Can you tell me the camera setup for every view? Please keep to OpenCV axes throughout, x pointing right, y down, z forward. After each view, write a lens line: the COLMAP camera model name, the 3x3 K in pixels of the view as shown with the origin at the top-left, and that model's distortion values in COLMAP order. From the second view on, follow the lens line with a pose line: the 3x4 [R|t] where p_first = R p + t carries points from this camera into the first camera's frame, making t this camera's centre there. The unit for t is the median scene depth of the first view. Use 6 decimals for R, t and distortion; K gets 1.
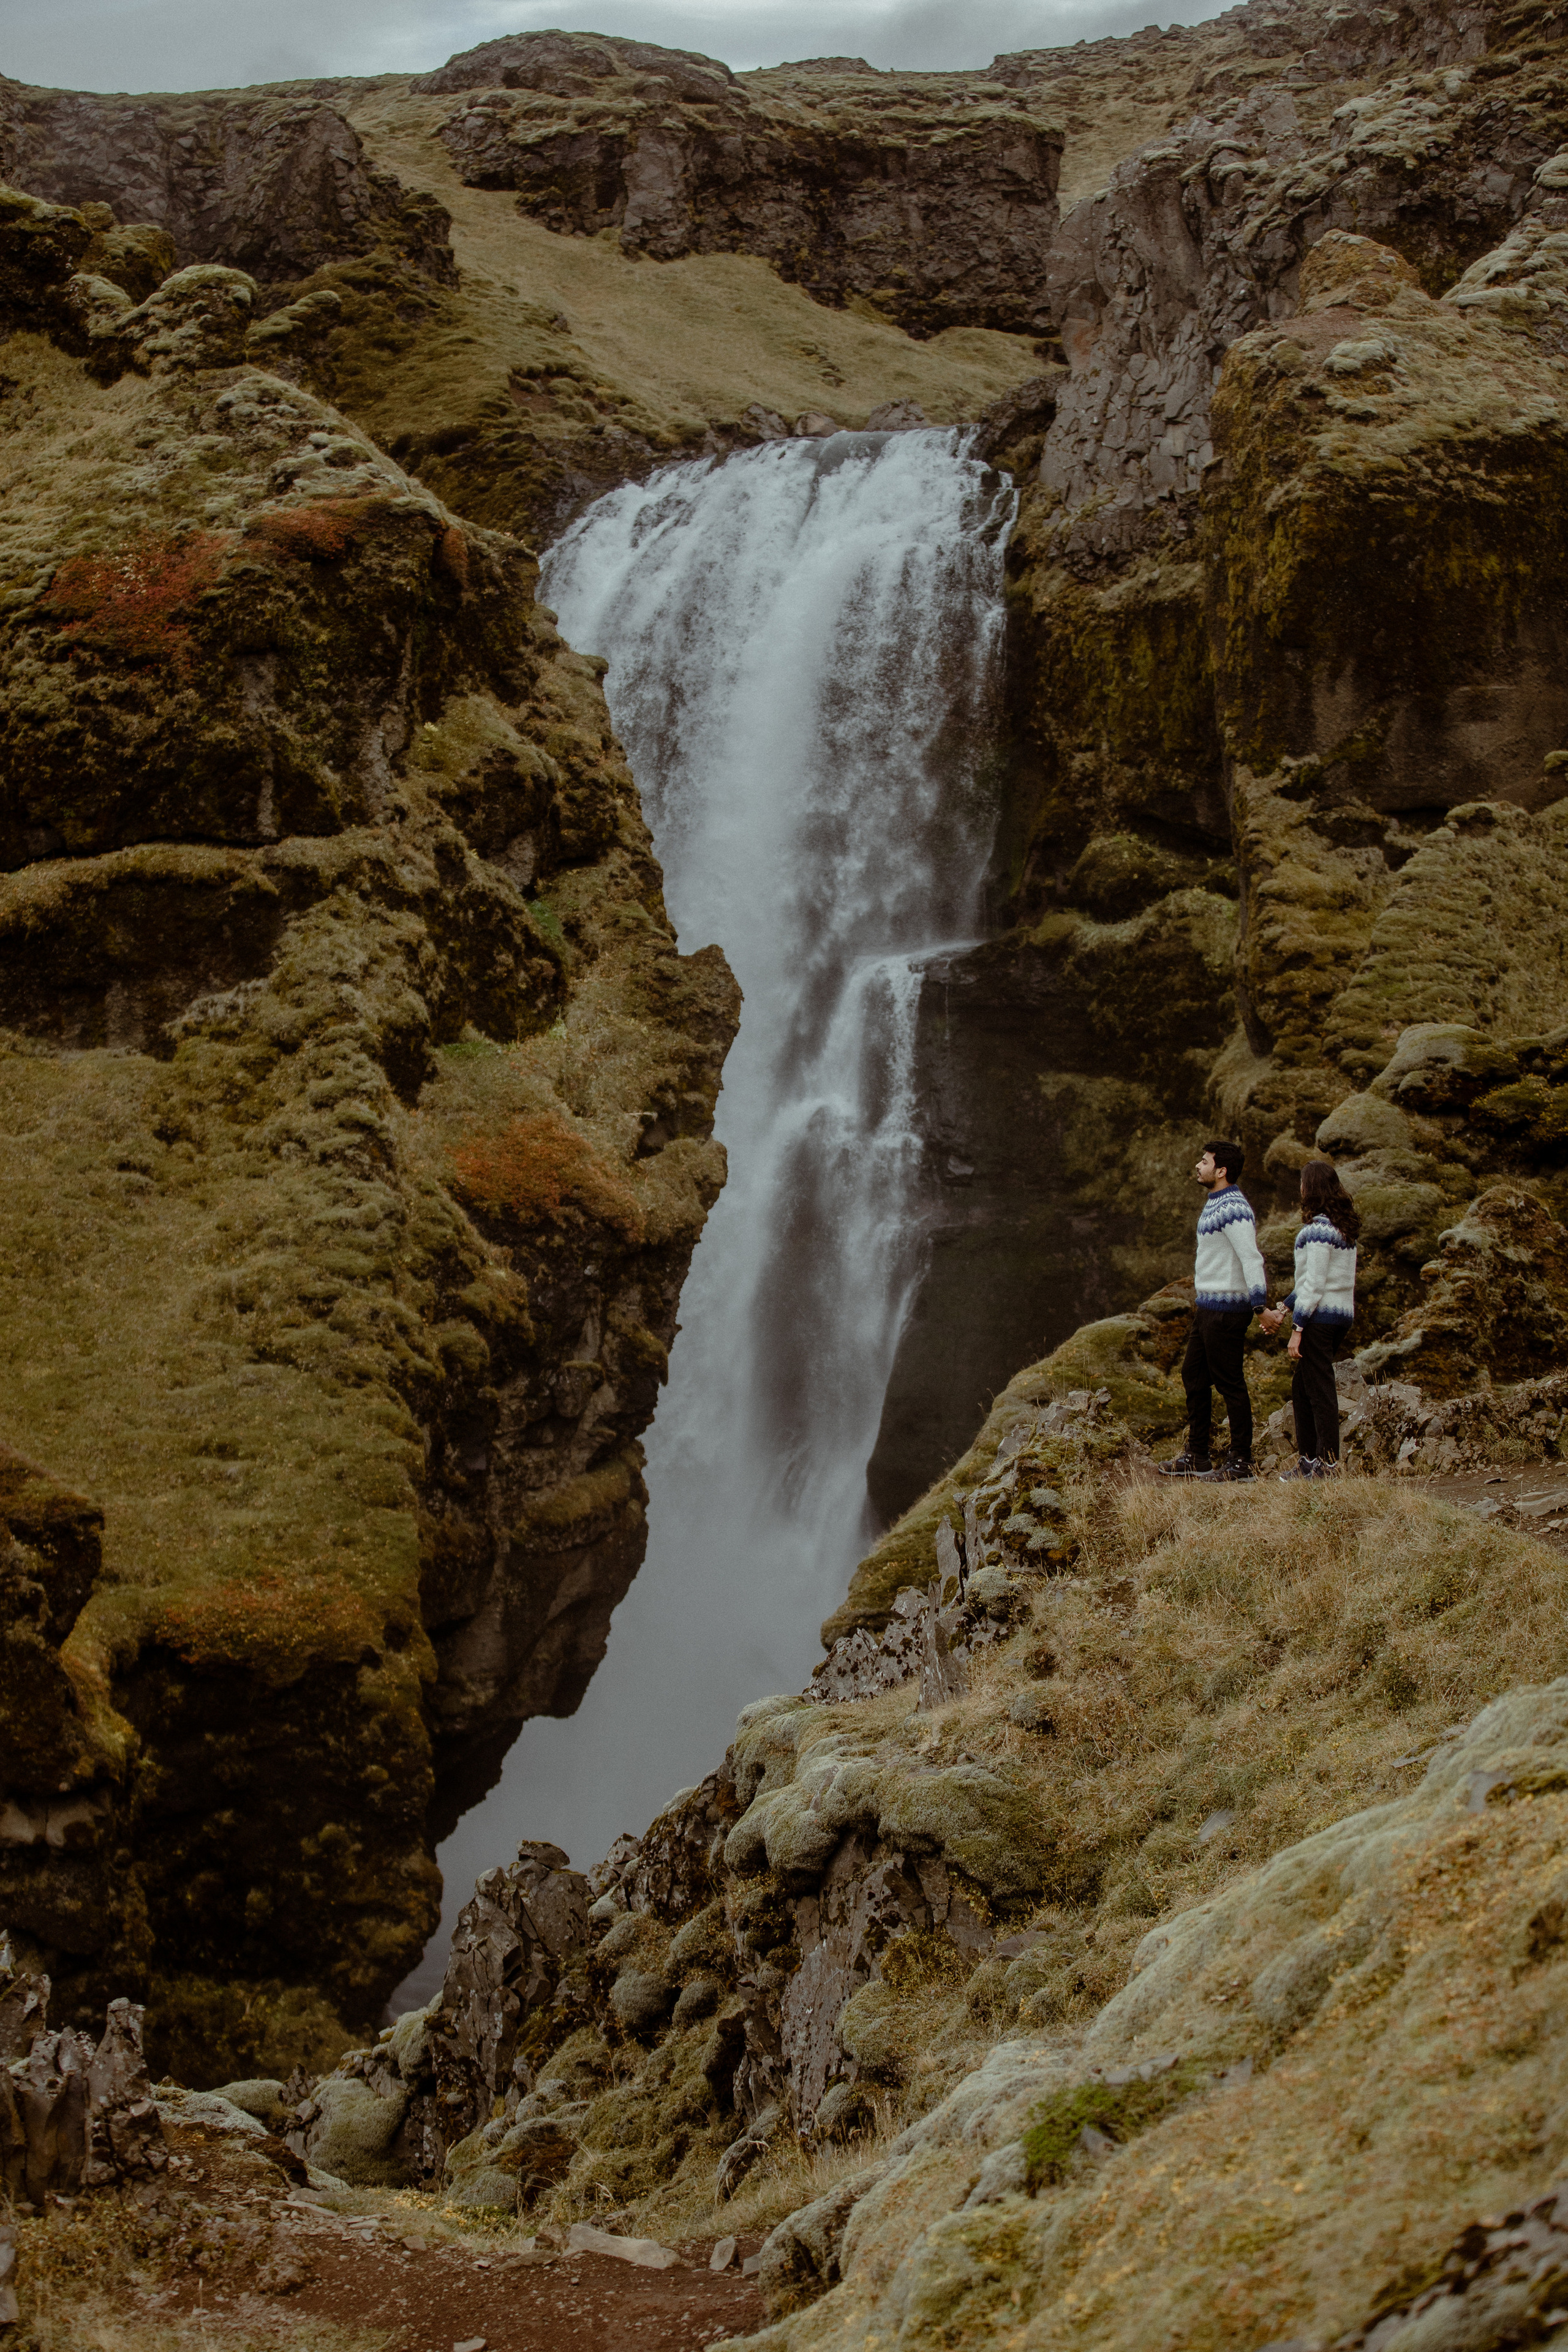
lens RADIAL K [[4695.2, 0, 743.0], [0, 4695.2, 1323.9], [0, 0, 1]] dist [-0.285614, 0.000000]
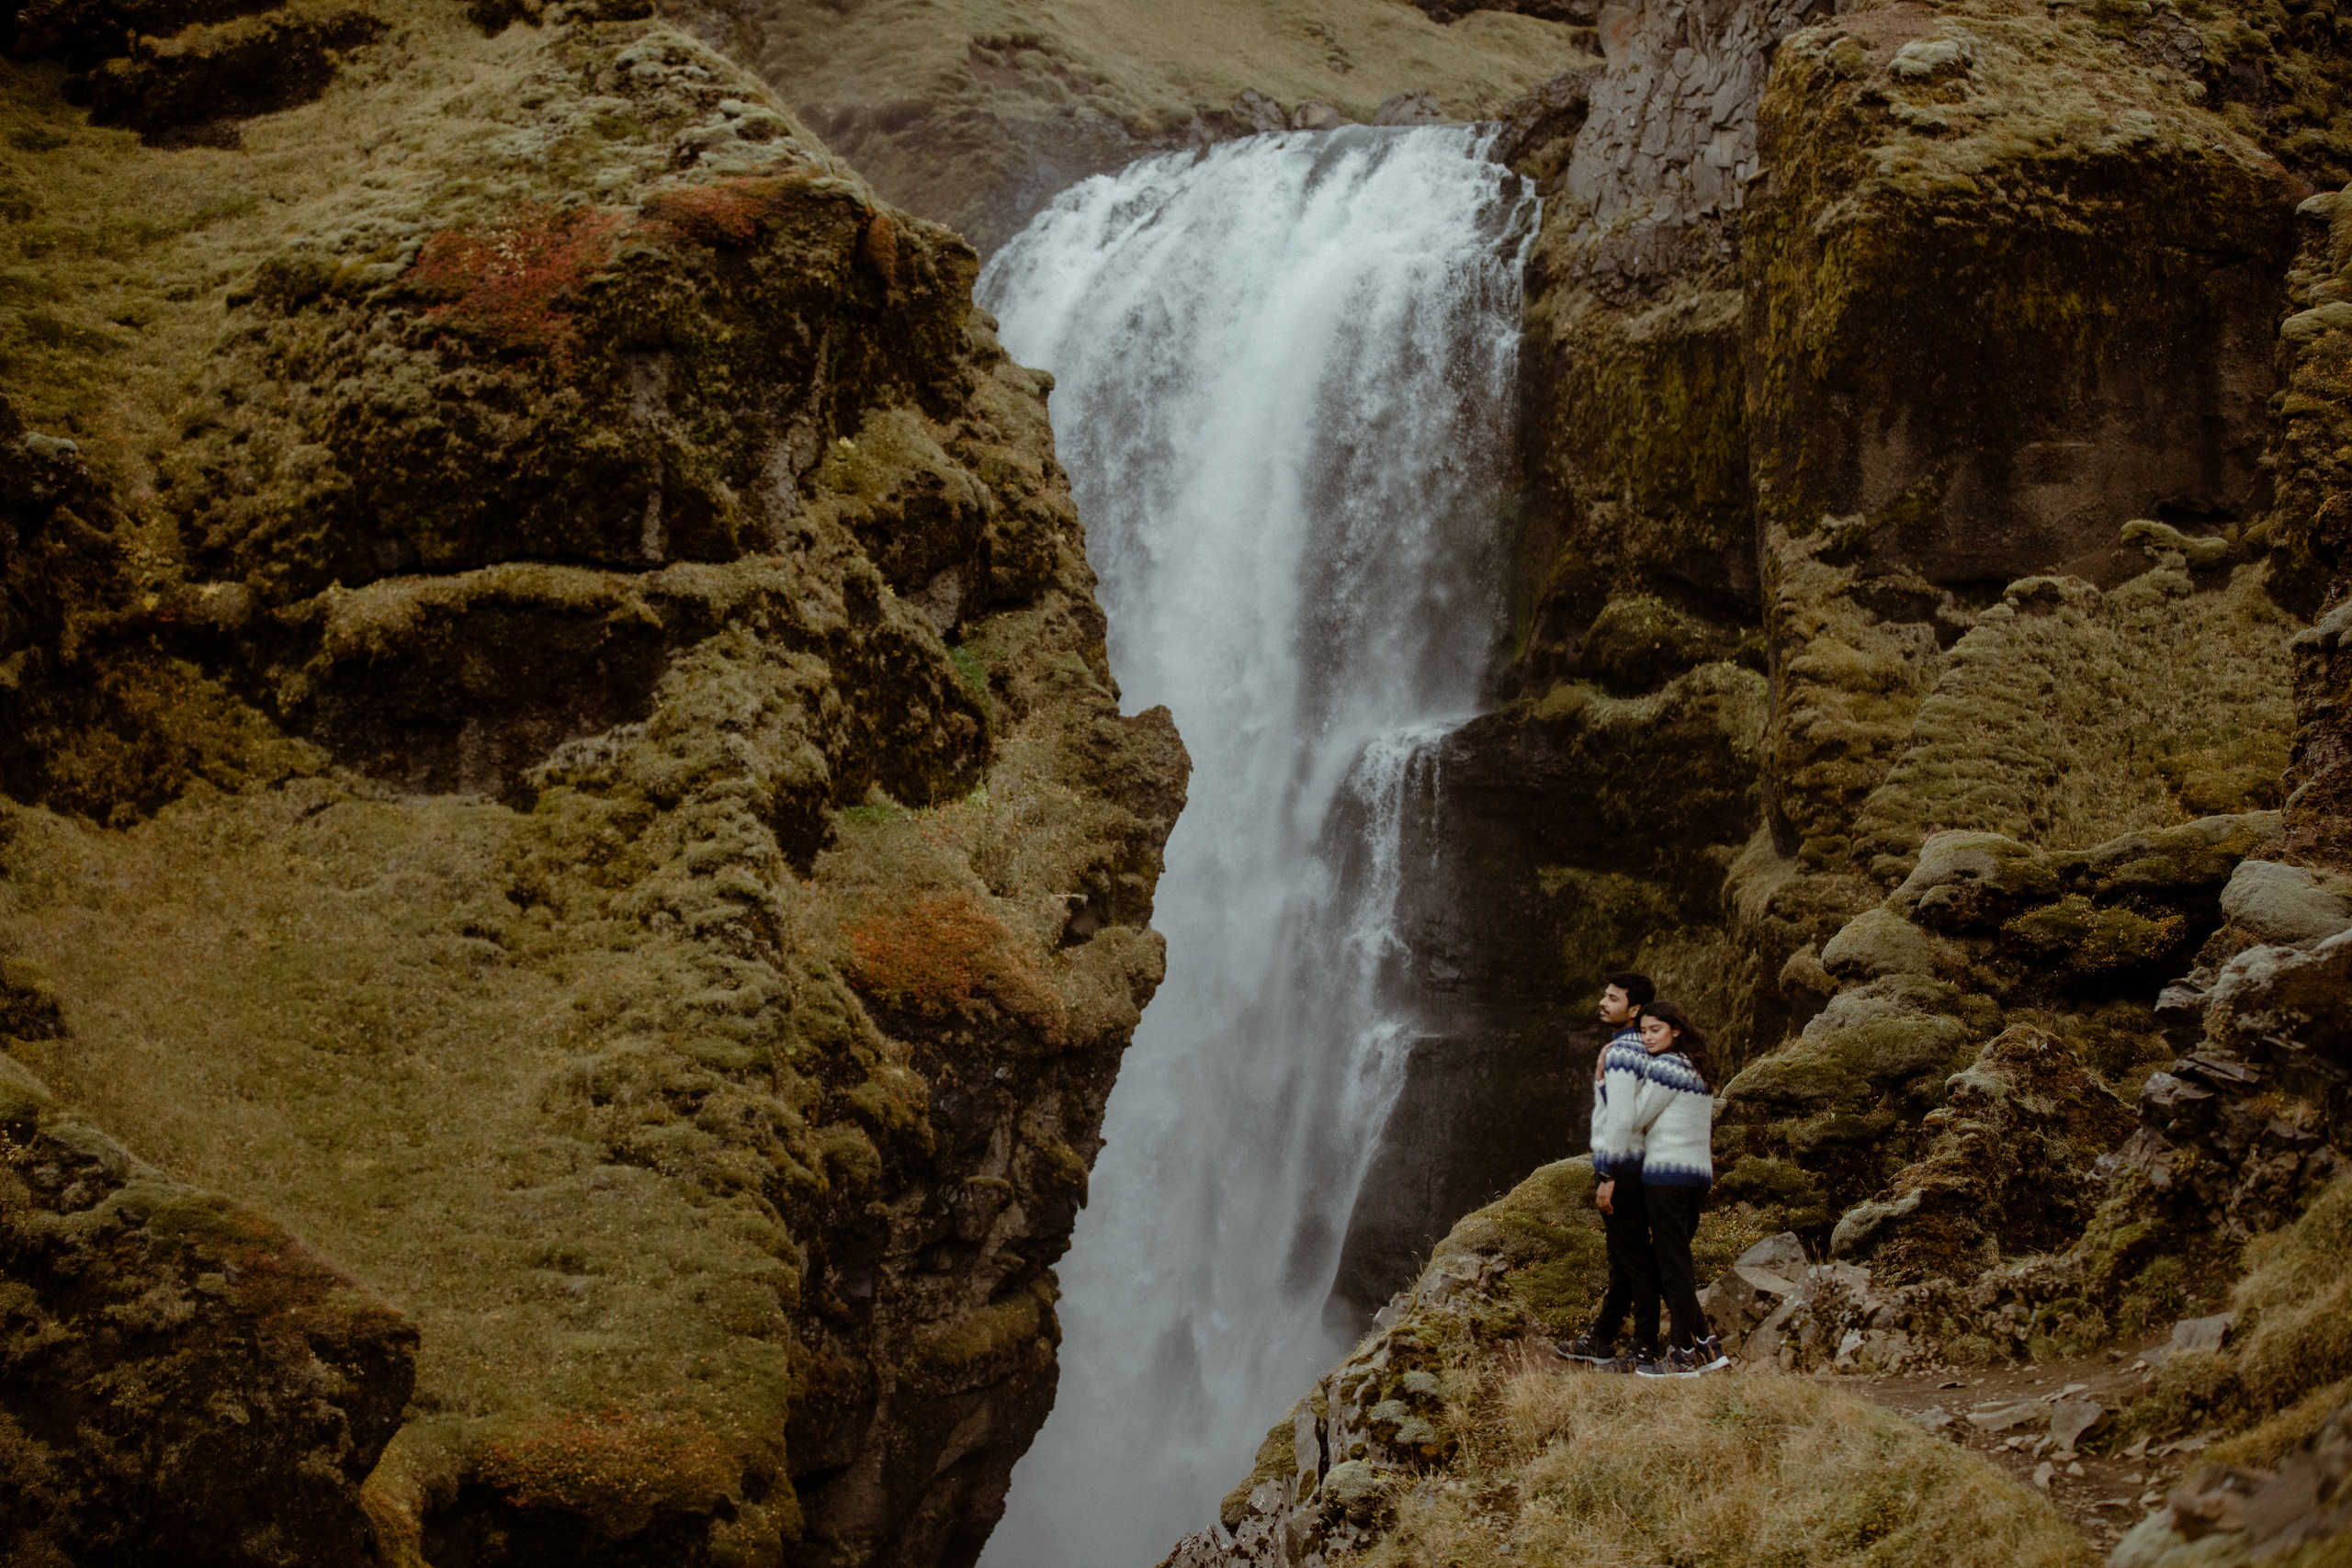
lens RADIAL K [[5328.9, 0, 1221.9], [0, 5328.9, 880.7], [0, 0, 1]] dist [-0.208367, 0.000000]
pose [[0.999177, 0.040565, 0.000261, 0.006649], [-0.040507, 0.998049, -0.047503, -0.001727], [-0.002187, 0.047453, 0.998871, 0.009564]]
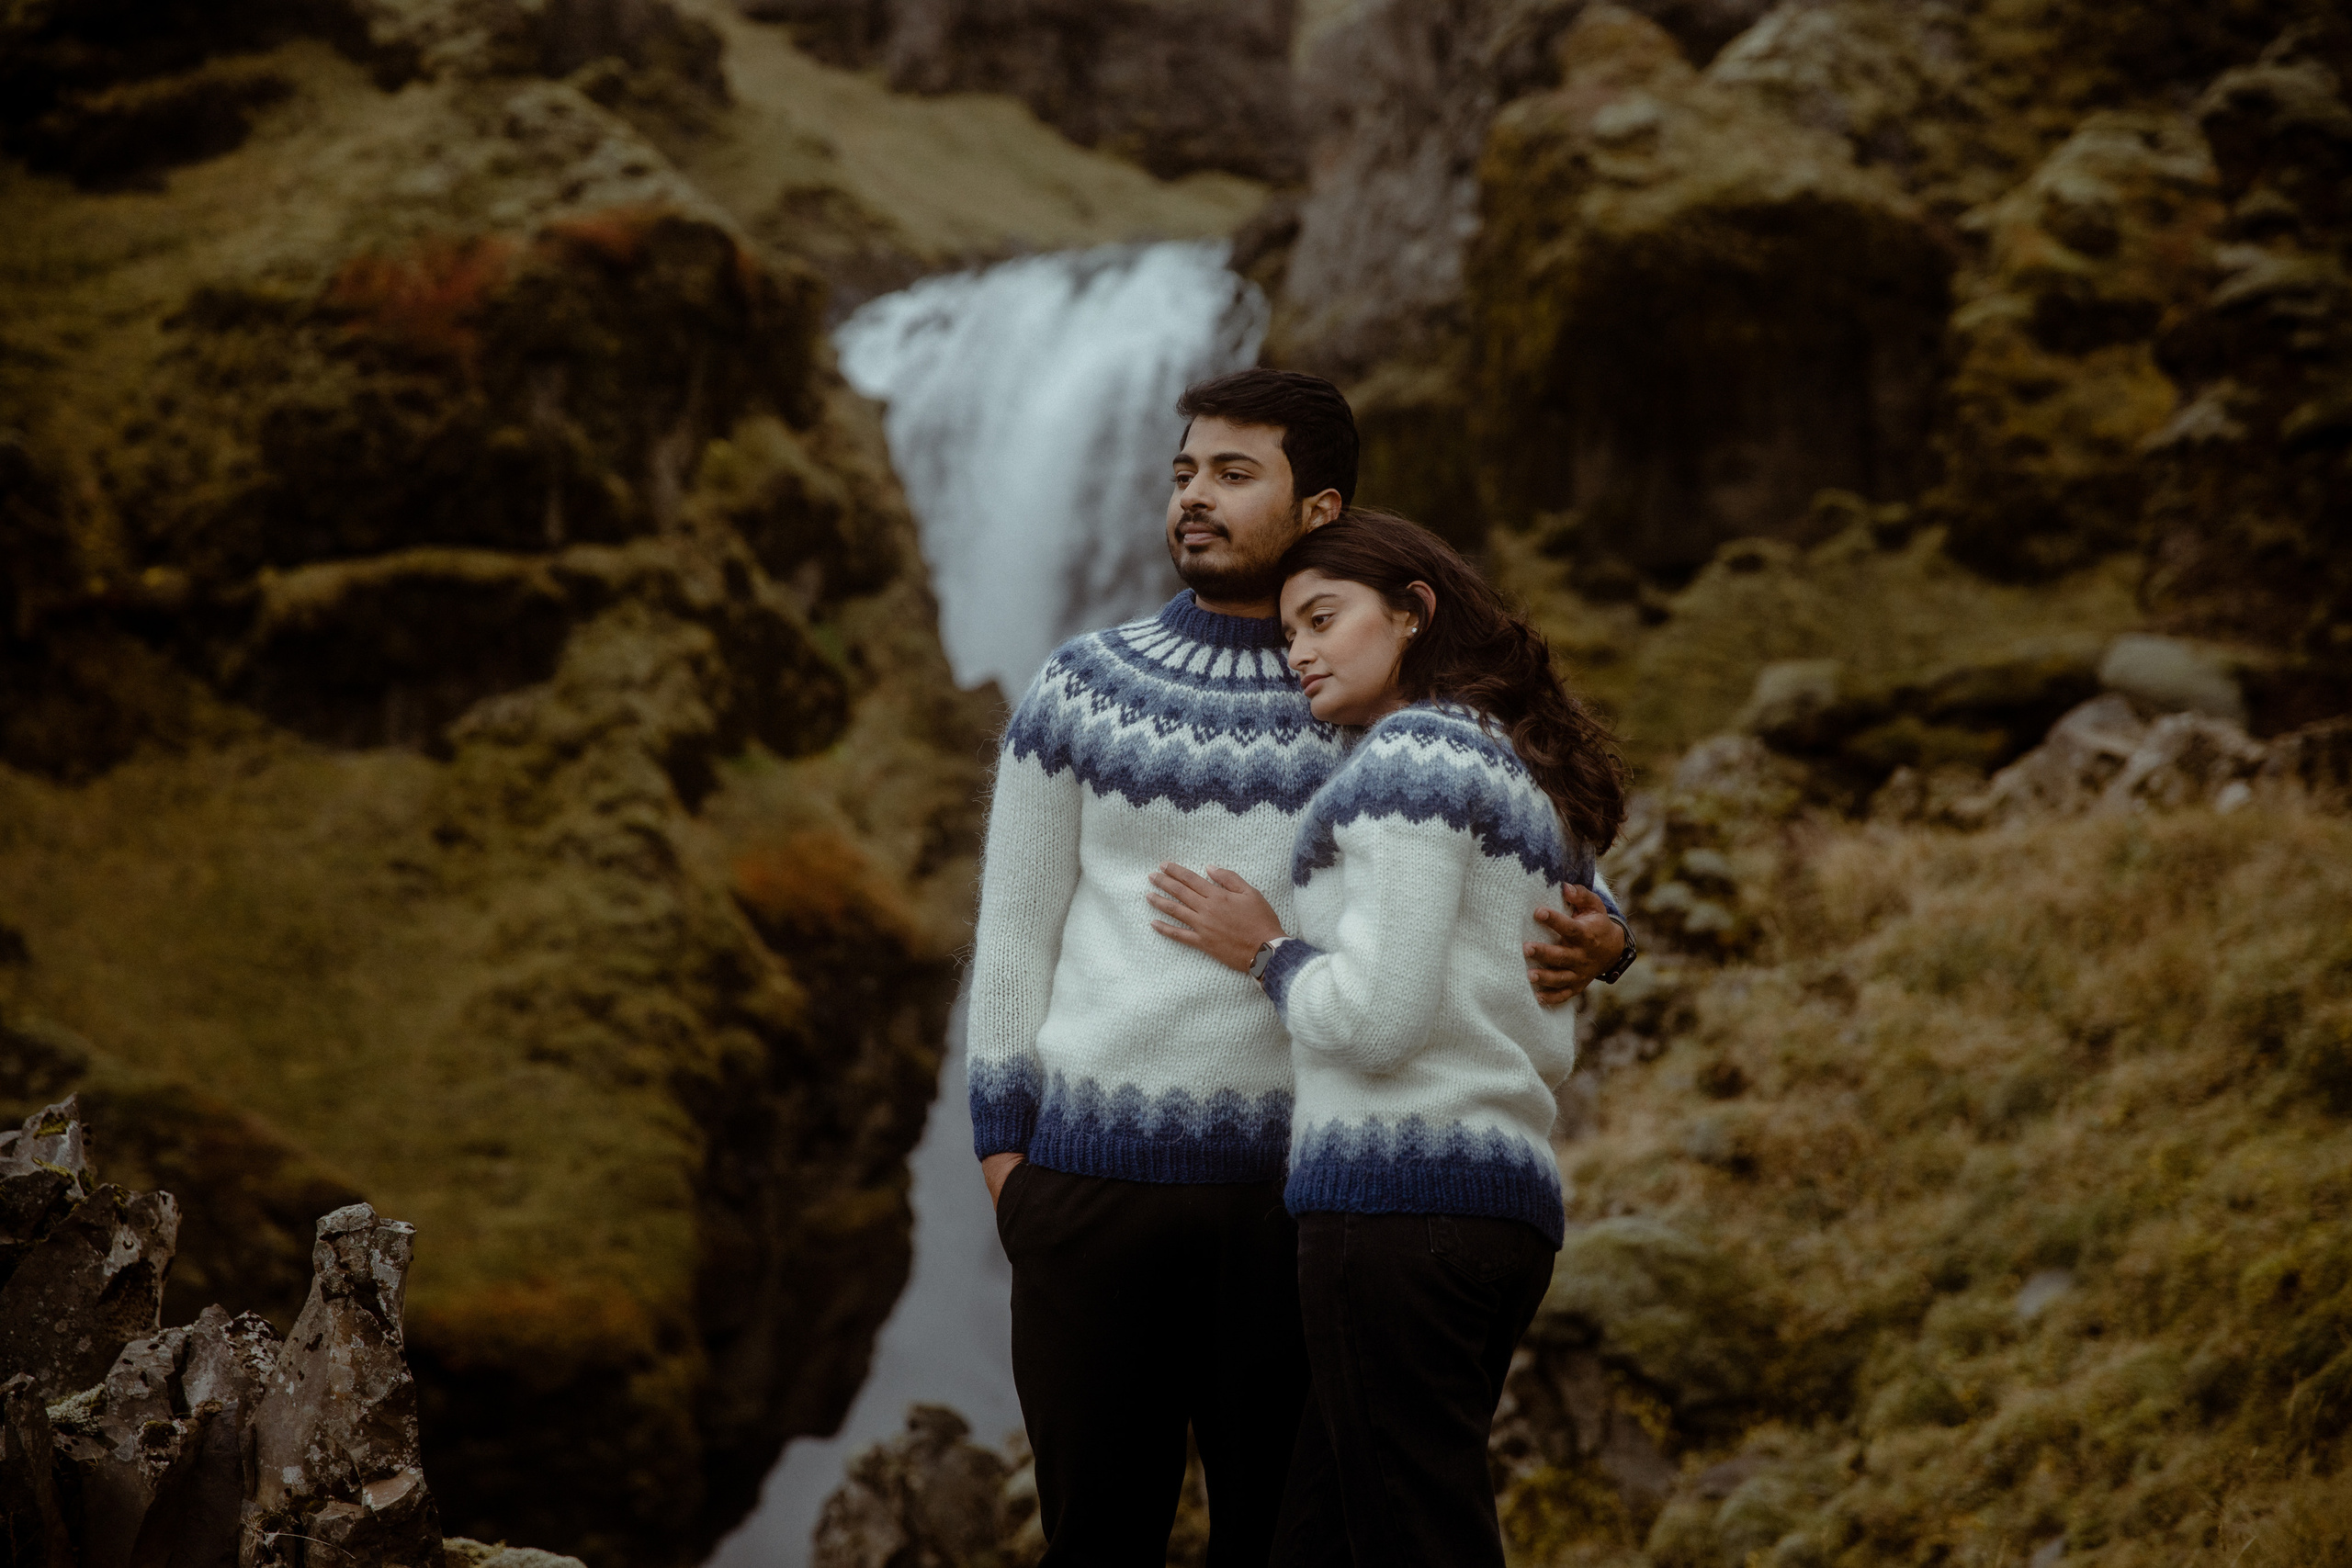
lens RADIAL K [[4178.2, 0, 1163.0], [0, 4178.2, 832.0], [0, 0, 1]] dist [0.177528, 0.000000]
pose [[0.998704, 0.017982, 0.047607, -0.012990], [-0.014409, 0.997127, -0.074365, 0.021816], [-0.048808, 0.073583, 0.996094, 0.100094]]
